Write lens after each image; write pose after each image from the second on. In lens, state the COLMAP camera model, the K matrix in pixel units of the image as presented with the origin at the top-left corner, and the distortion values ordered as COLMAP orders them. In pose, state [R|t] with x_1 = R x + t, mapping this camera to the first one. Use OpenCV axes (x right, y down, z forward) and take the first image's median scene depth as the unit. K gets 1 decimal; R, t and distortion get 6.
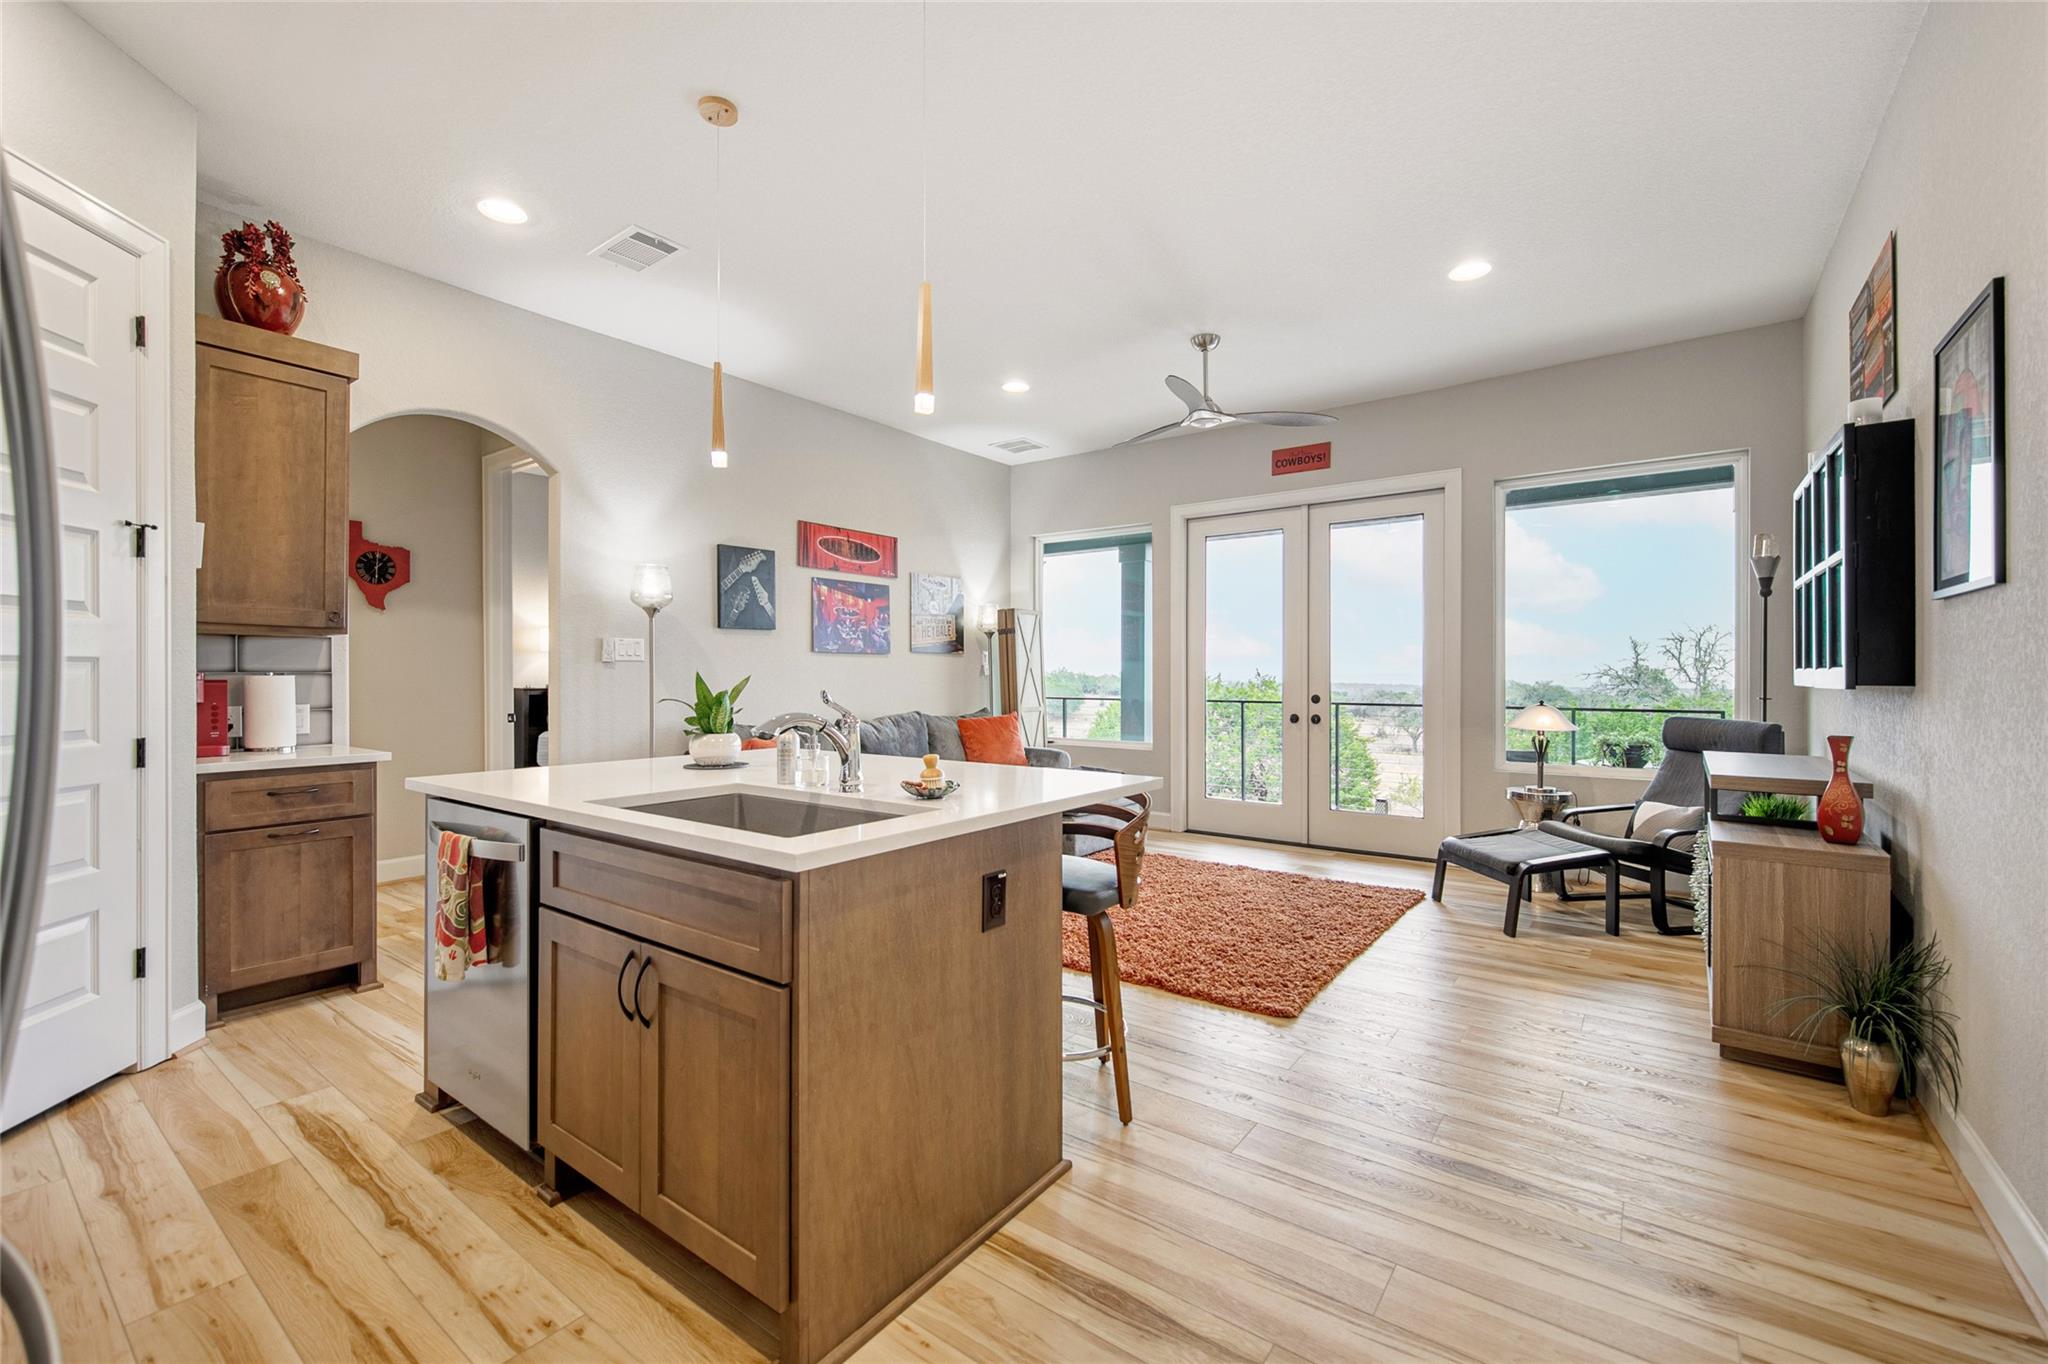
lens RADIAL K [[869.2, 0, 1016.7], [0, 869.2, 679.2], [0, 0, 1]] dist [0.001590, -0.000931]
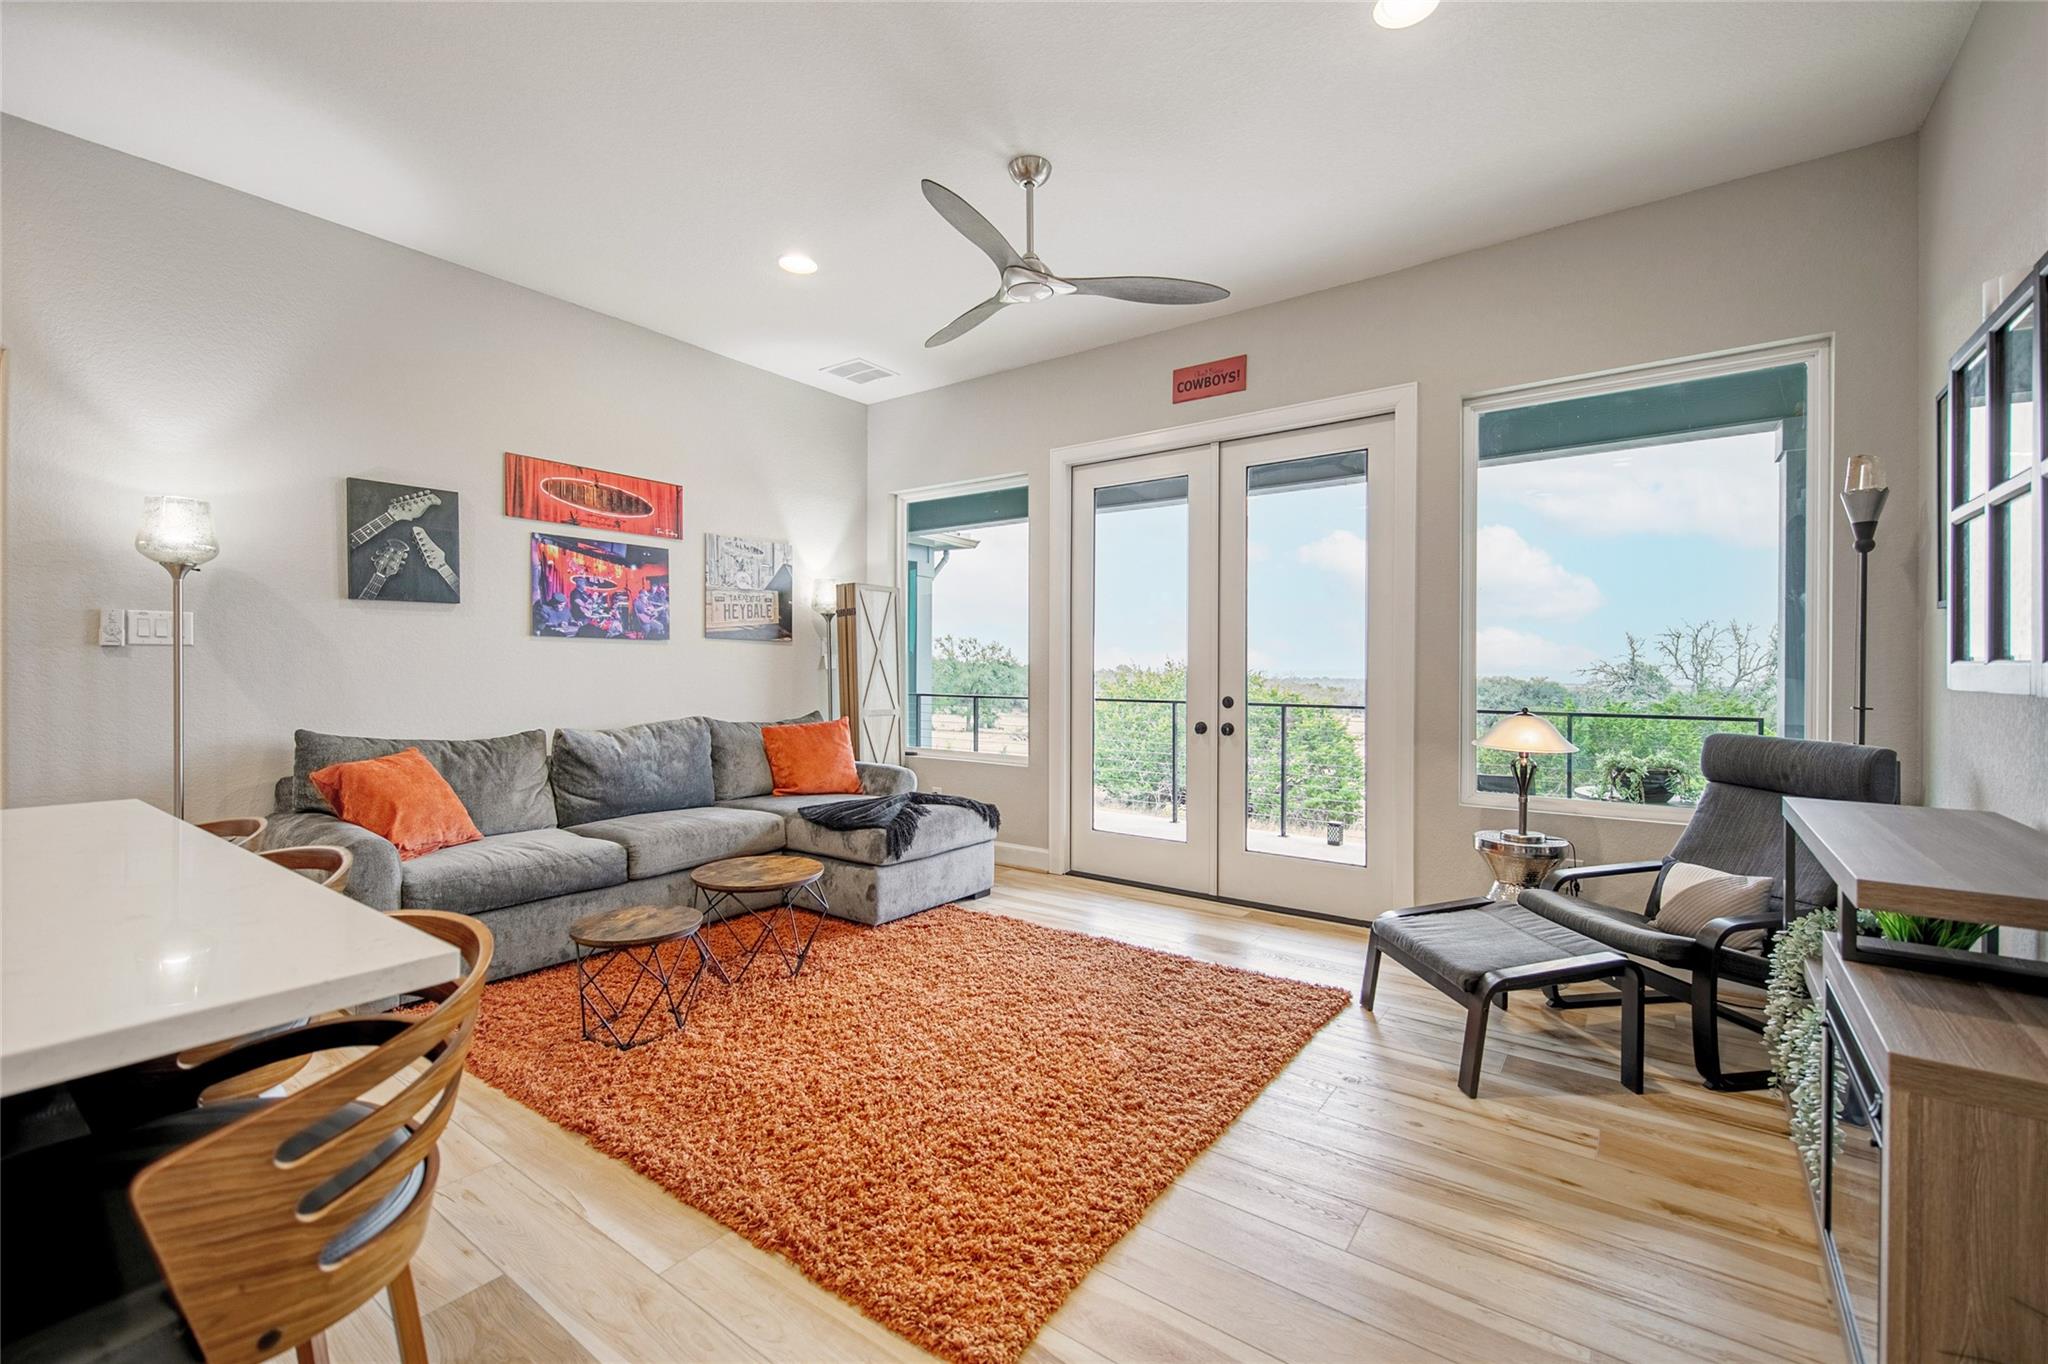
lens RADIAL K [[869.2, 0, 1028.5], [0, 869.2, 676.9], [0, 0, 1]] dist [0.001590, -0.000931]
pose [[0.999888, 0.003512, 0.014562, 0.188046], [-0.003564, 0.999987, 0.003520, -0.001167], [-0.014550, -0.003571, 0.999888, 0.297827]]
